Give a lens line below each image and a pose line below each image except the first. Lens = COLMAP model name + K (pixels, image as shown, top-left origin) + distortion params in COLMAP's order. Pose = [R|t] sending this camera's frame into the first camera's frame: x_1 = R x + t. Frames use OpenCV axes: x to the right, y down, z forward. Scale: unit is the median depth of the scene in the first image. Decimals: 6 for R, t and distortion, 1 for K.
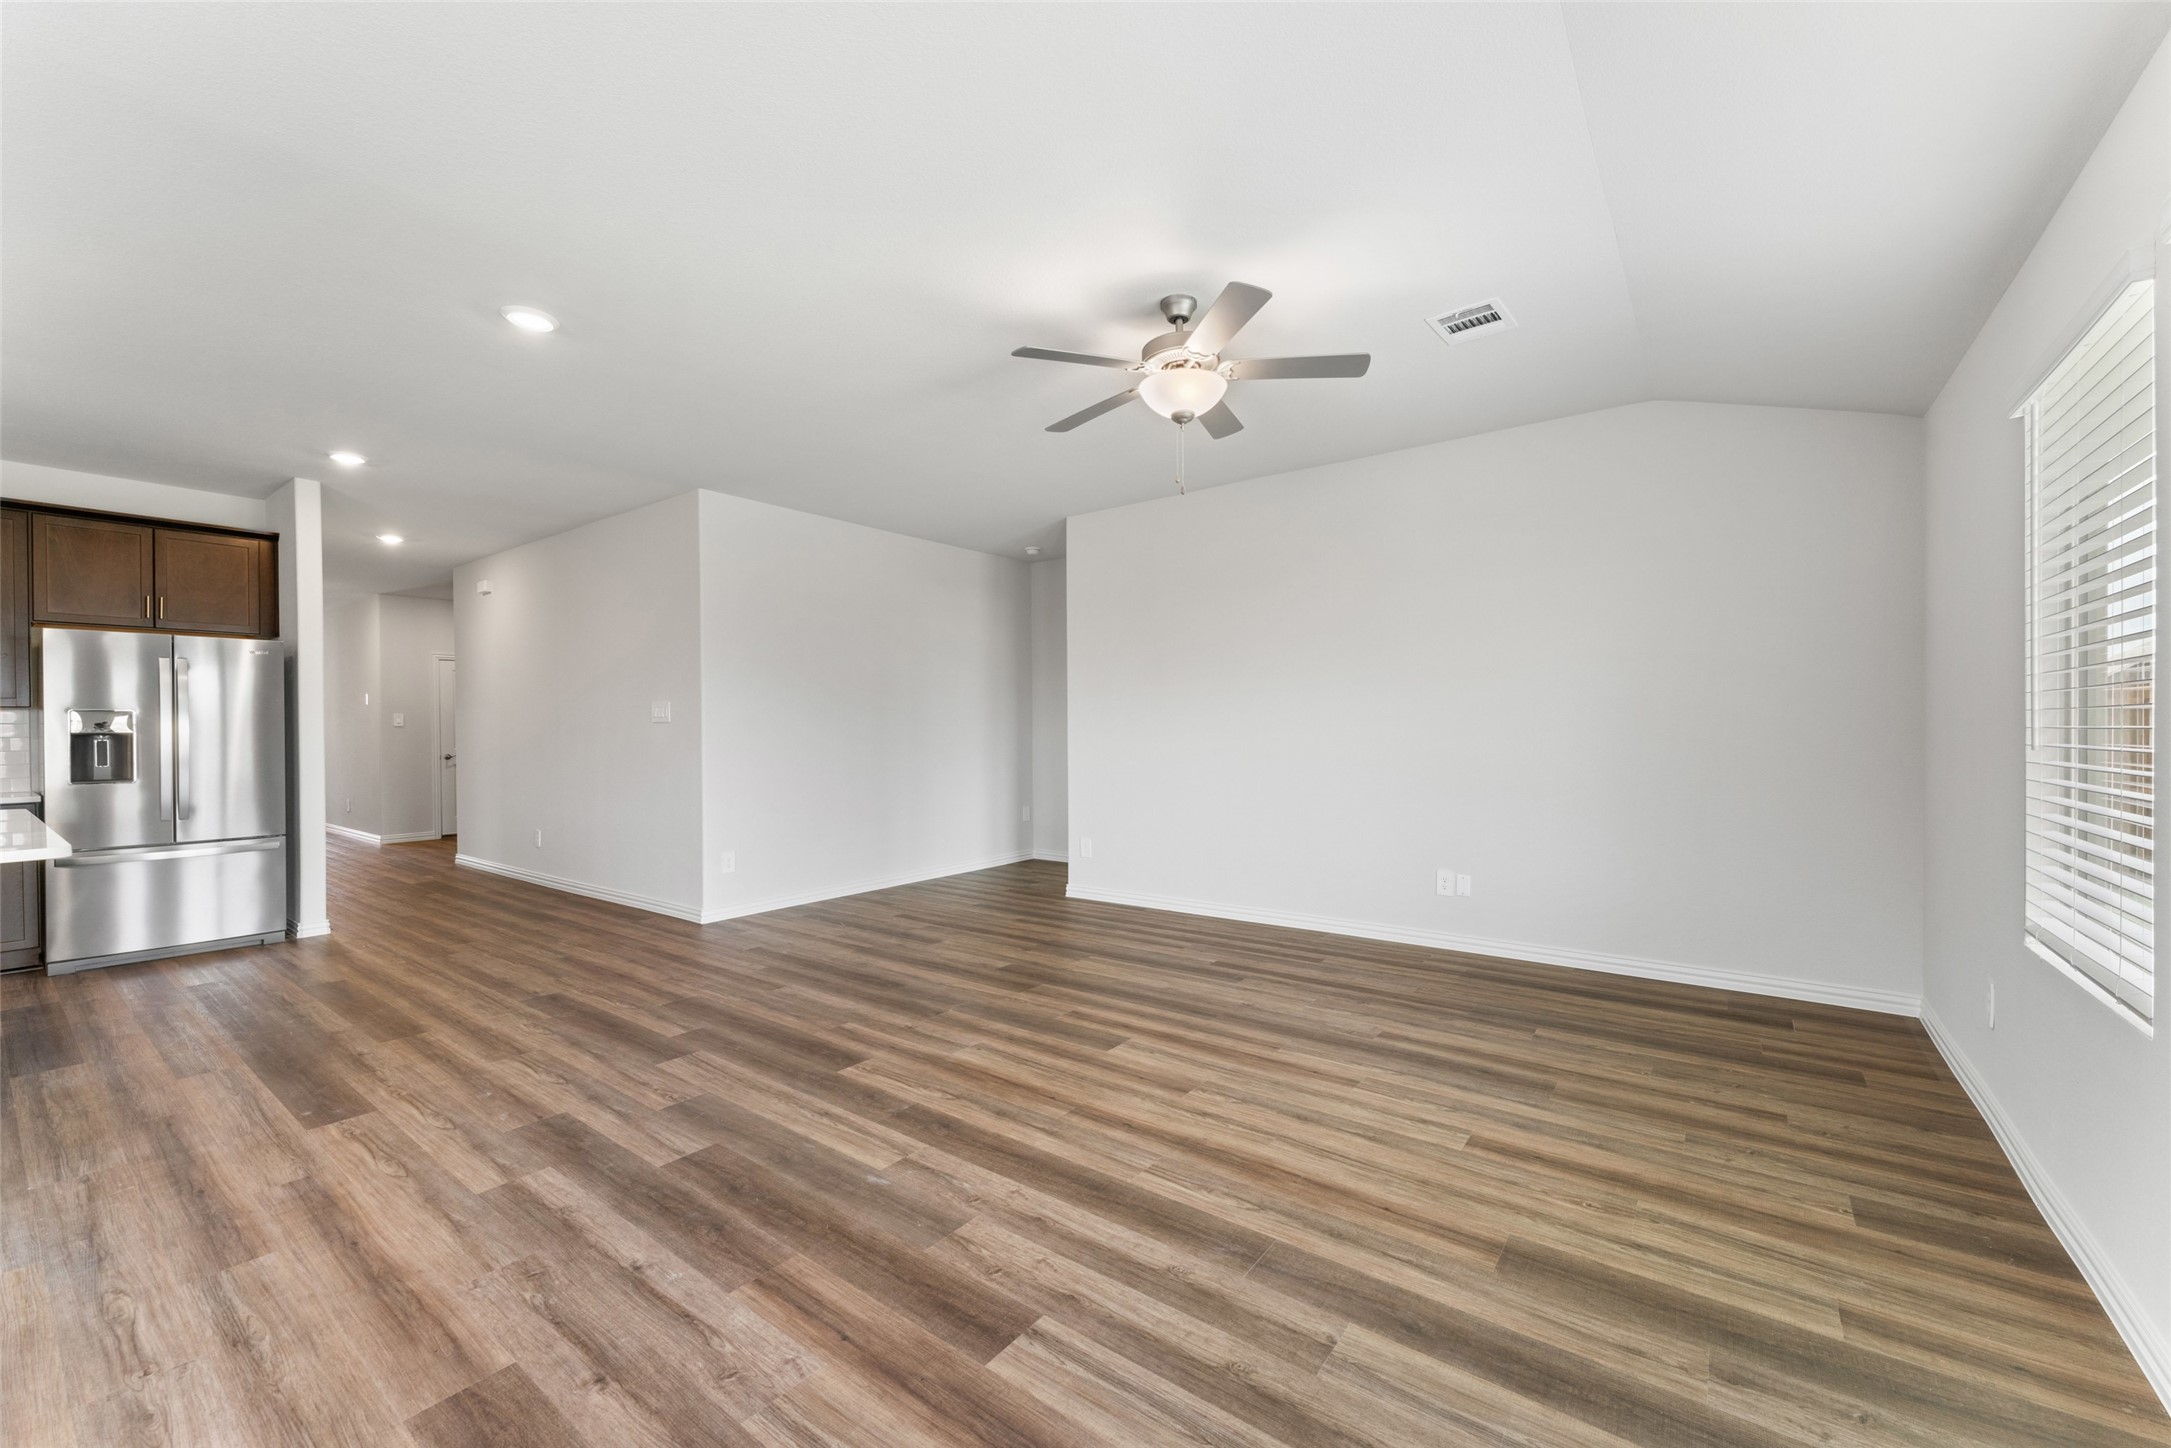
lens RADIAL K [[864.2, 0, 1075.9], [0, 864.2, 722.7], [0, 0, 1]] dist [0.001278, -0.000179]
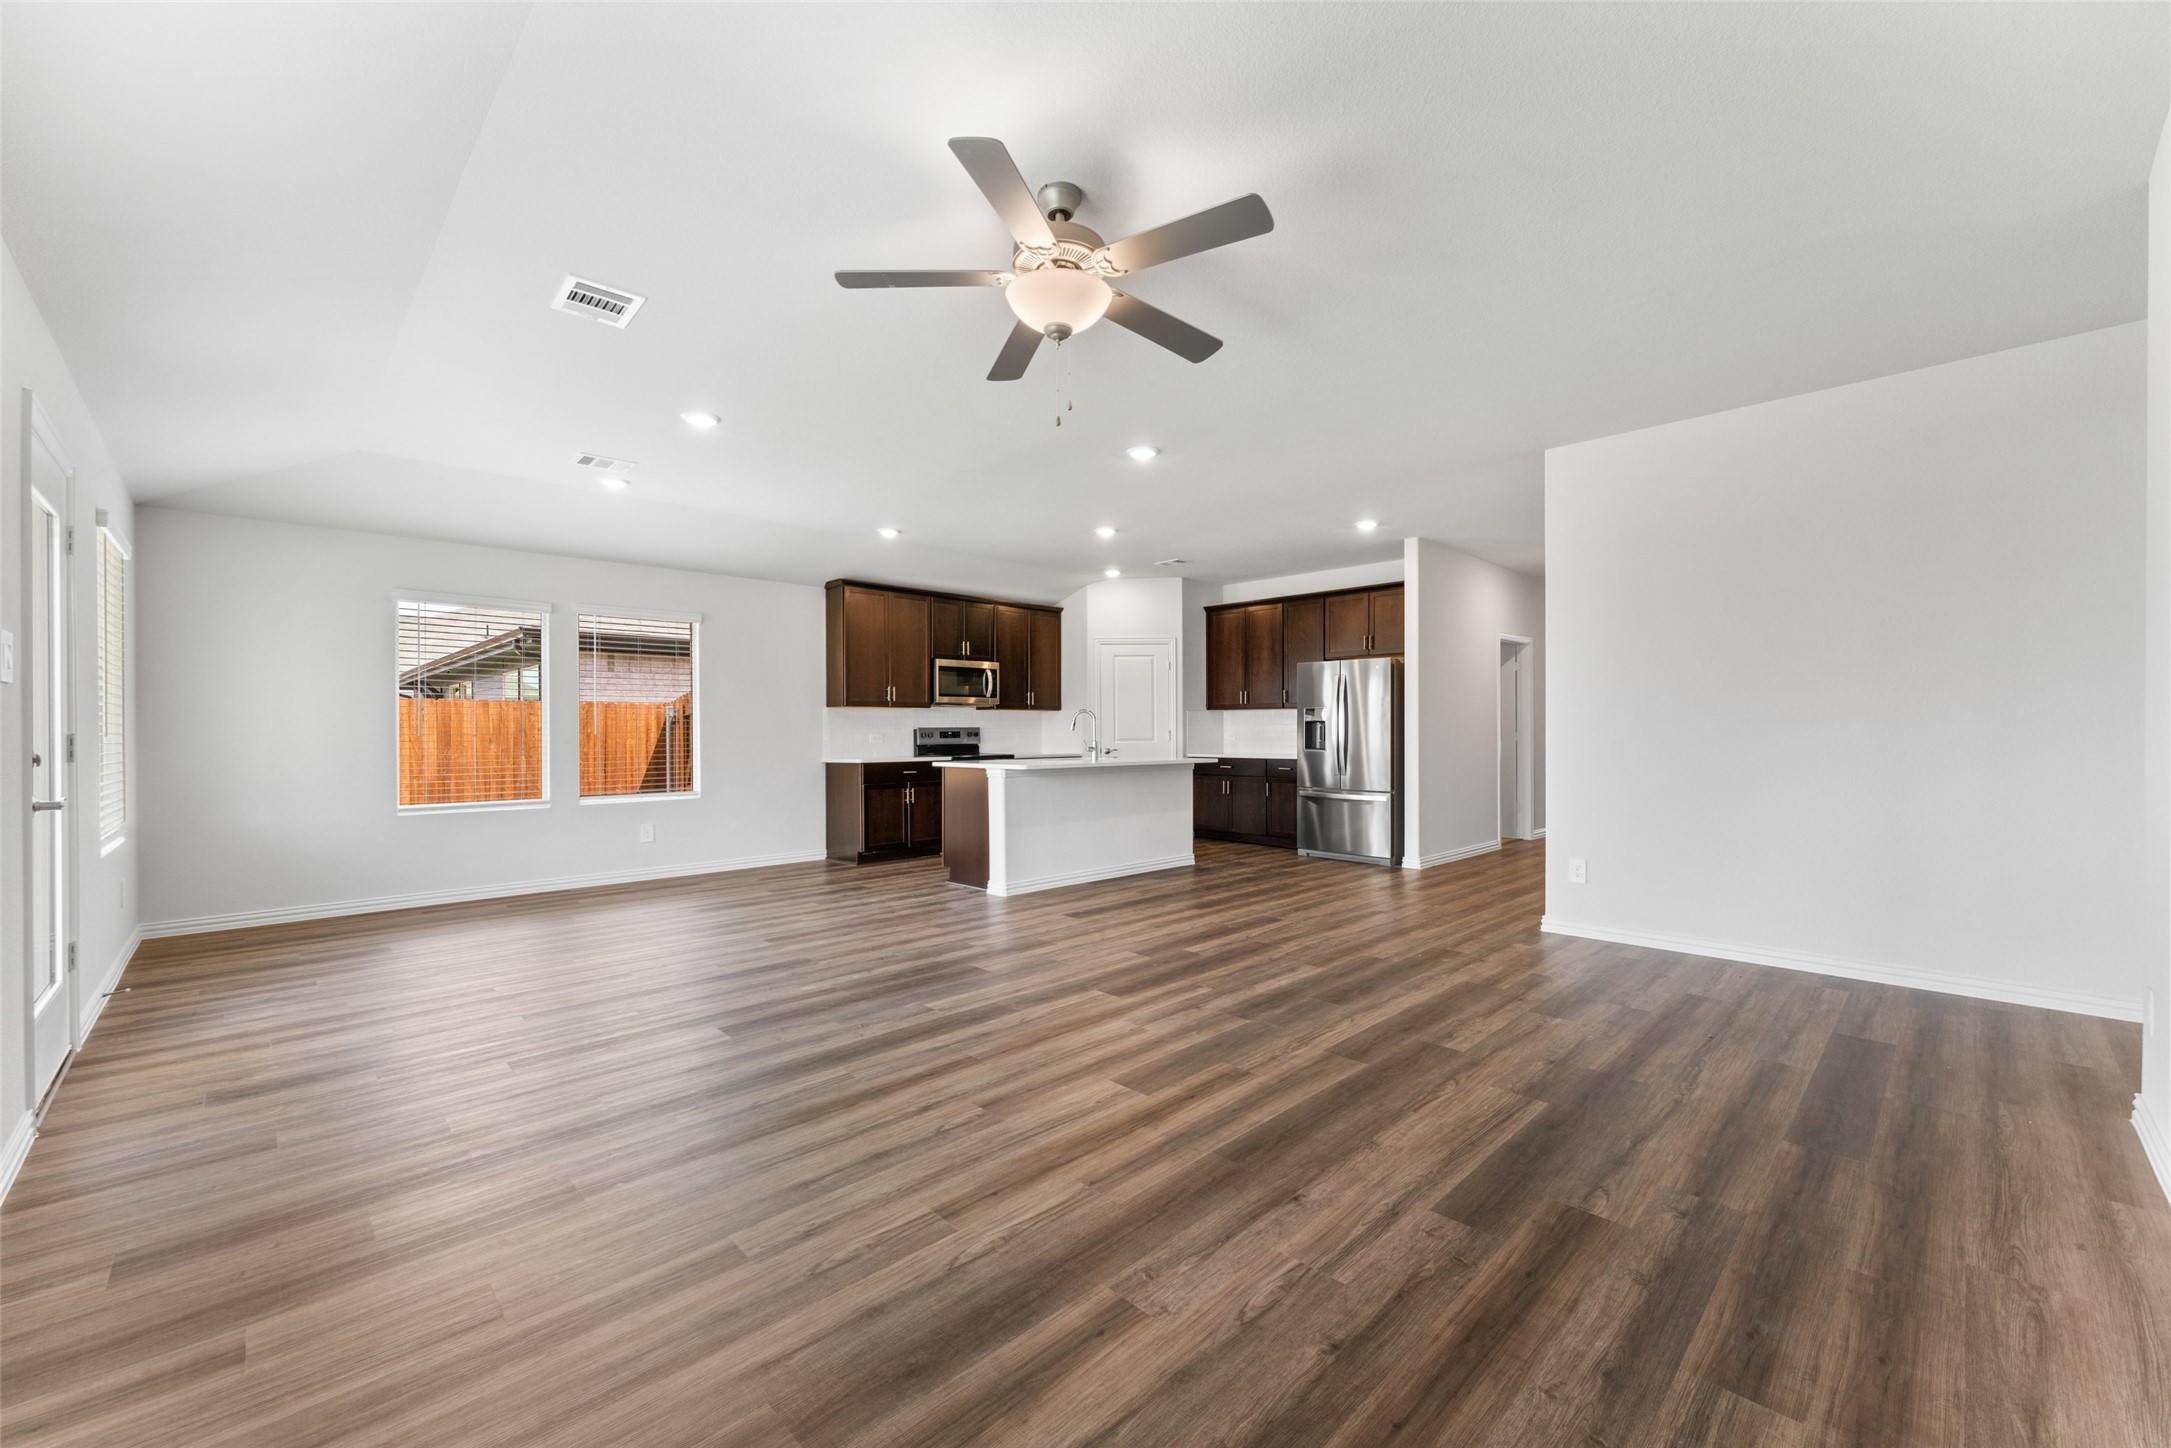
lens RADIAL K [[864.2, 0, 1075.6], [0, 864.2, 735.3], [0, 0, 1]] dist [0.001278, -0.000179]
pose [[-0.153950, 0.014766, -0.987968, 0.757917], [0.007594, 0.999876, 0.013761, 0.016296], [0.988049, -0.005384, -0.154043, 0.929120]]
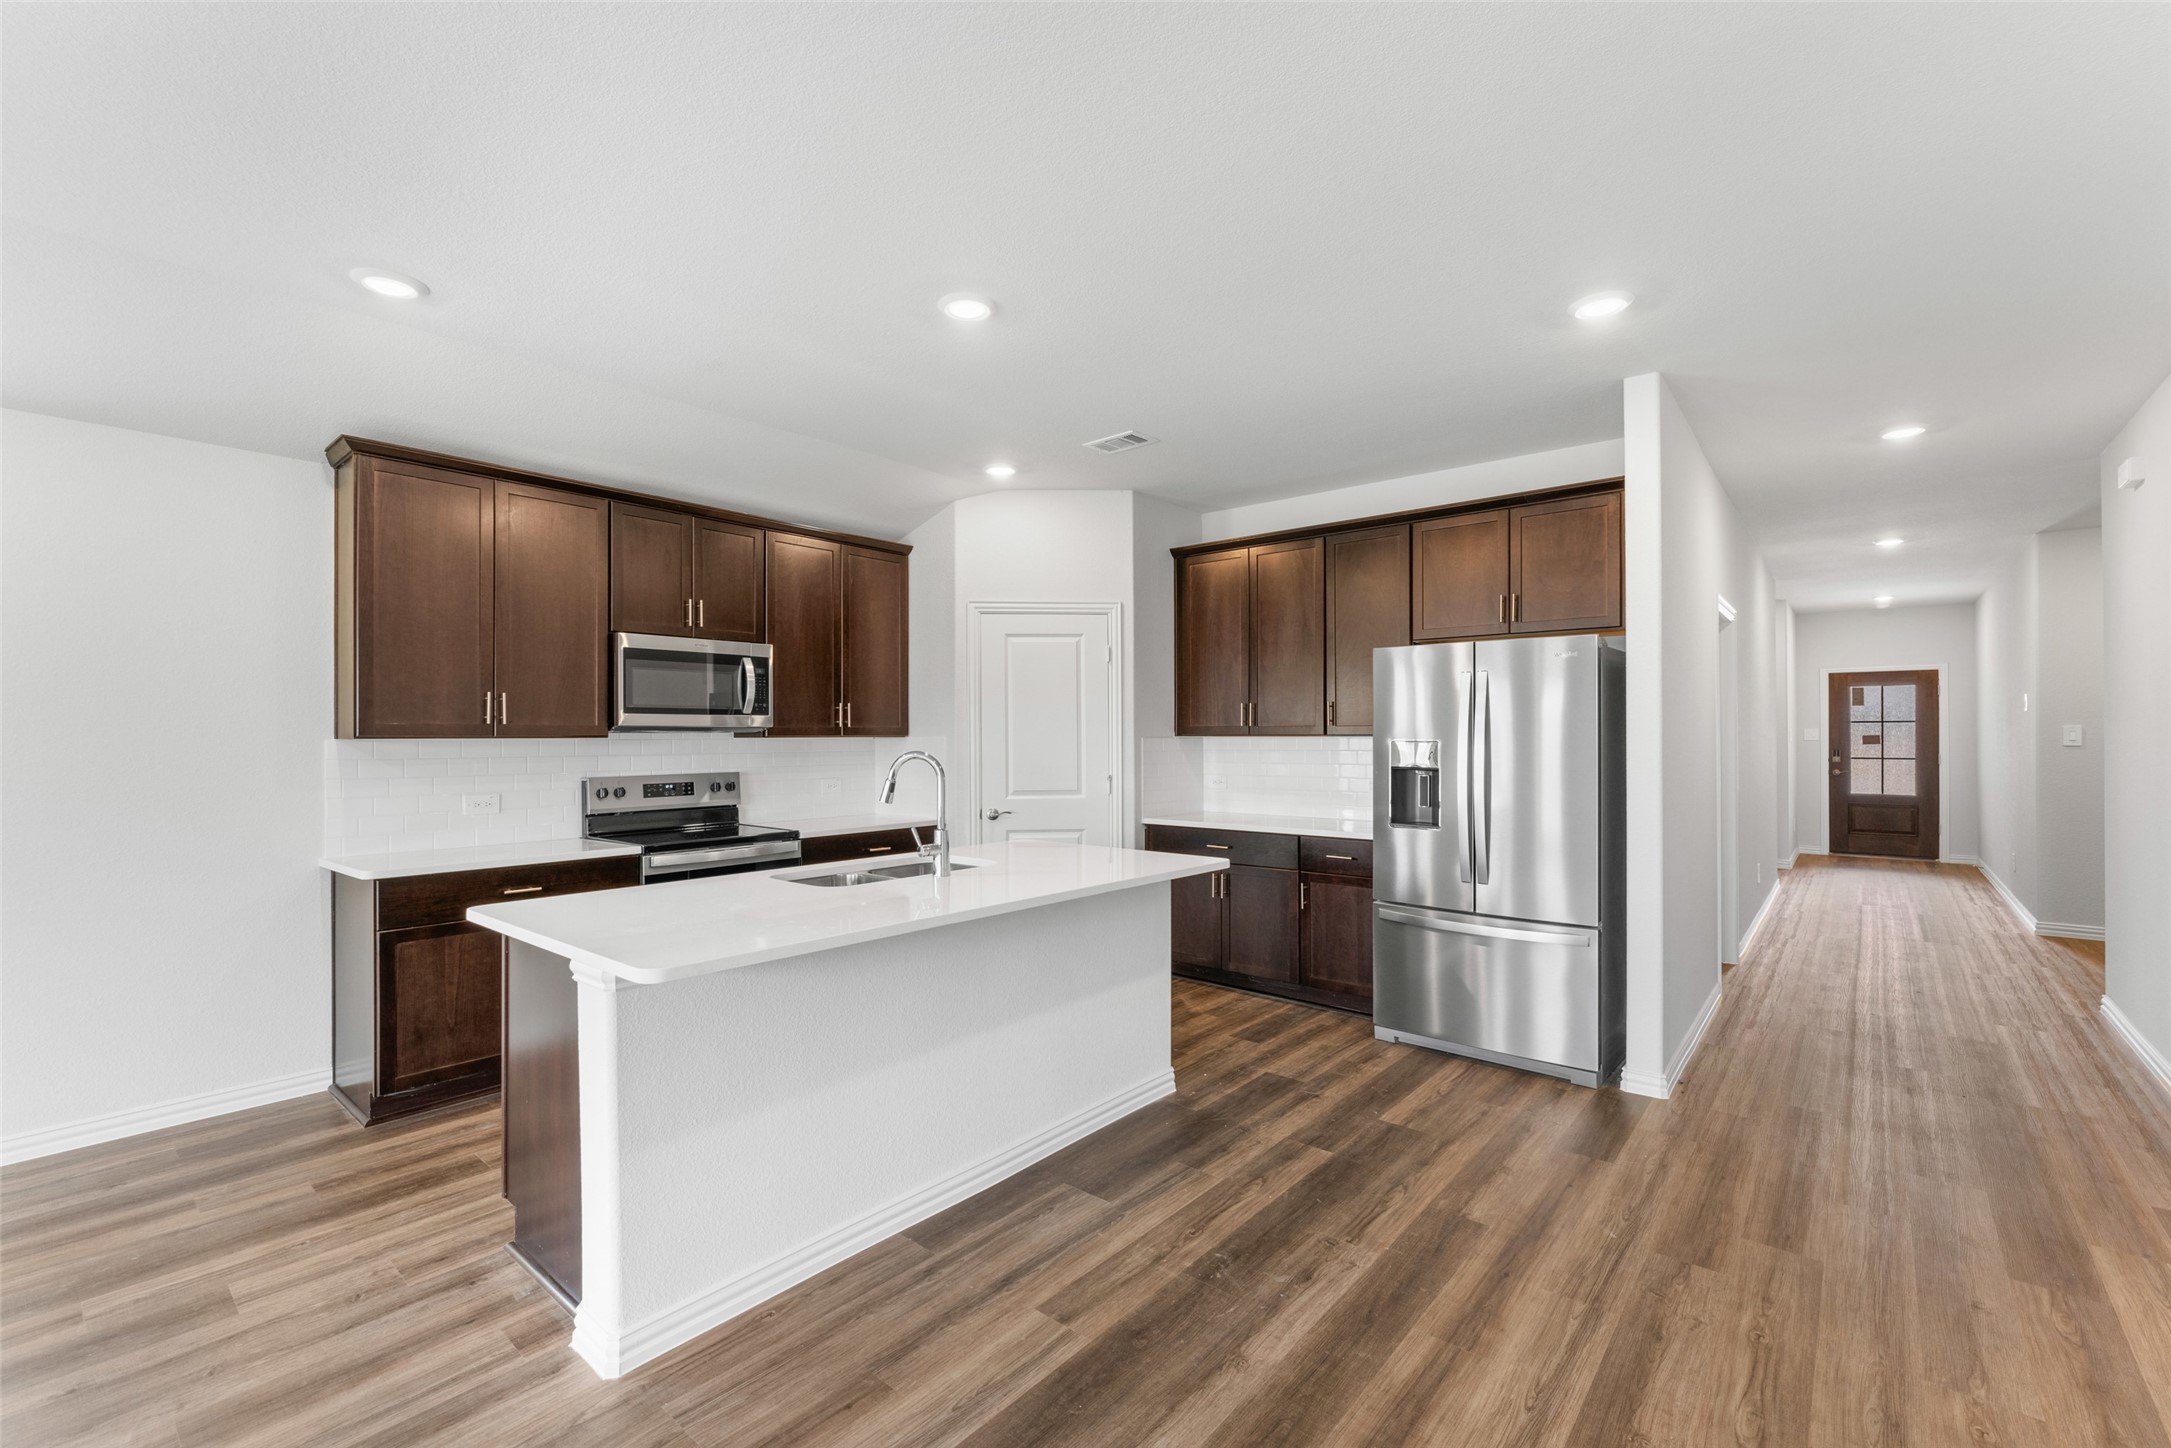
lens RADIAL K [[923.5, 0, 1080.7], [0, 923.5, 732.6], [0, 0, 1]] dist [0.001105, -0.000484]
pose [[-0.056102, 0.006529, -0.998404, -0.254235], [0.005685, 0.999964, 0.006220, -0.033100], [0.998409, -0.005327, -0.056137, 0.852788]]
